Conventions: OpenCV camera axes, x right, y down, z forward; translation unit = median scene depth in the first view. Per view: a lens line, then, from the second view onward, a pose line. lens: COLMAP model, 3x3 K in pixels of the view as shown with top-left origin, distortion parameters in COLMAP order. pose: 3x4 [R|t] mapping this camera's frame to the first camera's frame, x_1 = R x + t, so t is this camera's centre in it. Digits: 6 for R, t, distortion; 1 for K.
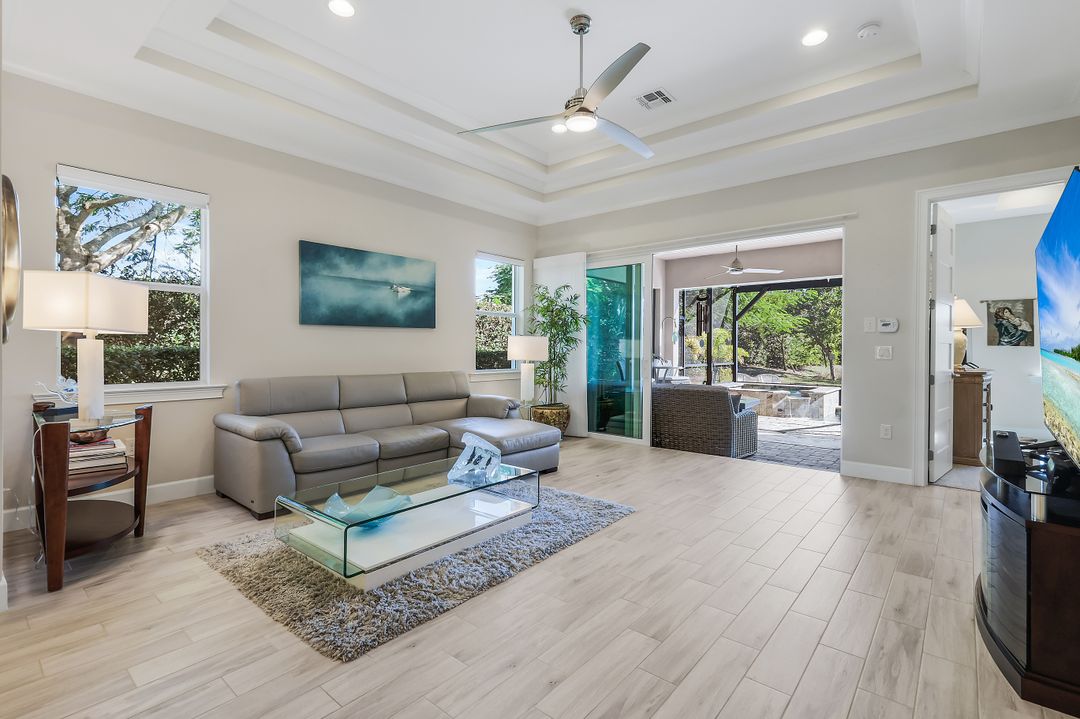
lens RADIAL K [[496.8, 0, 545.1], [0, 496.8, 354.1], [0, 0, 1]] dist [0.005258, 0.000672]
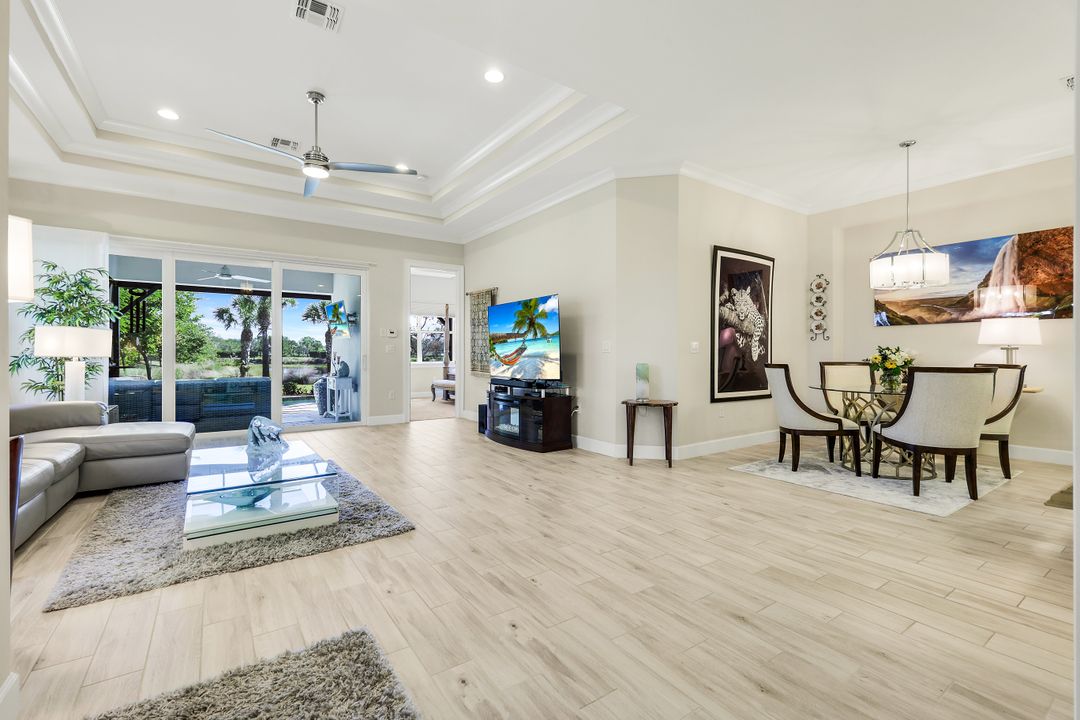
lens RADIAL K [[473.4, 0, 540.1], [0, 473.4, 353.4], [0, 0, 1]] dist [0.003206, 0.000118]
pose [[0.265838, -0.003136, 0.964013, -0.571783], [0.008794, 0.999961, 0.000827, 0.011826], [-0.963978, 0.008258, 0.265855, 0.055928]]
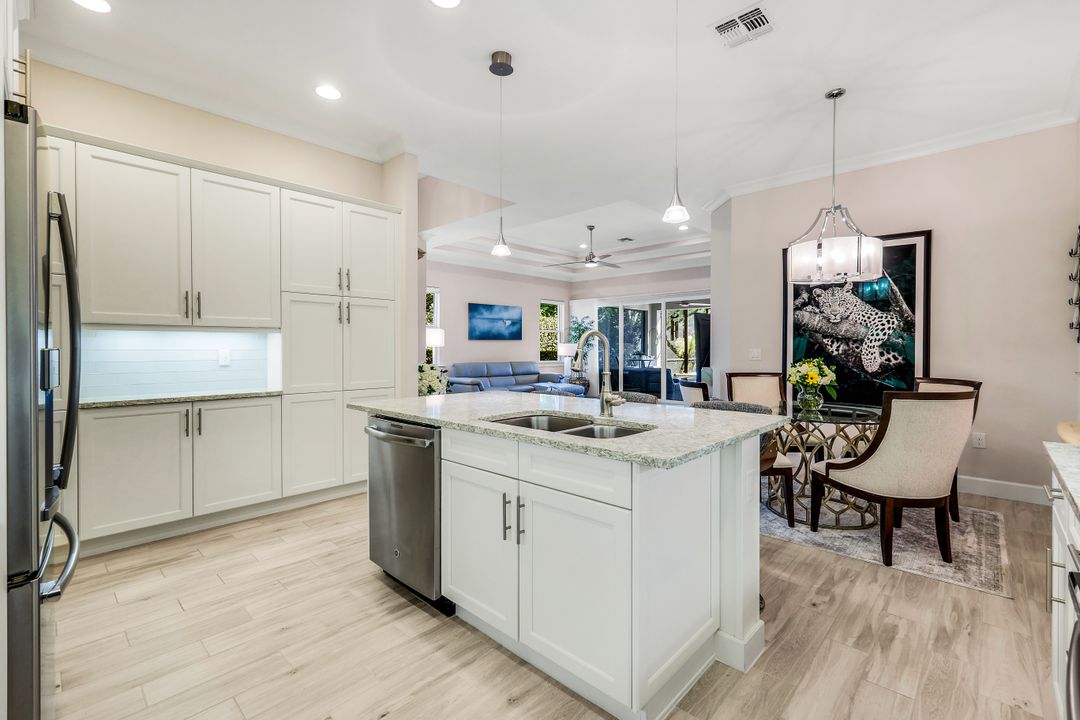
lens RADIAL K [[473.4, 0, 547.5], [0, 473.4, 352.2], [0, 0, 1]] dist [0.003206, 0.000118]
pose [[0.998769, -0.004404, -0.049417, -0.022161], [0.004442, 0.999990, 0.000647, -0.002777], [0.049413, -0.000866, 0.998778, -0.880672]]
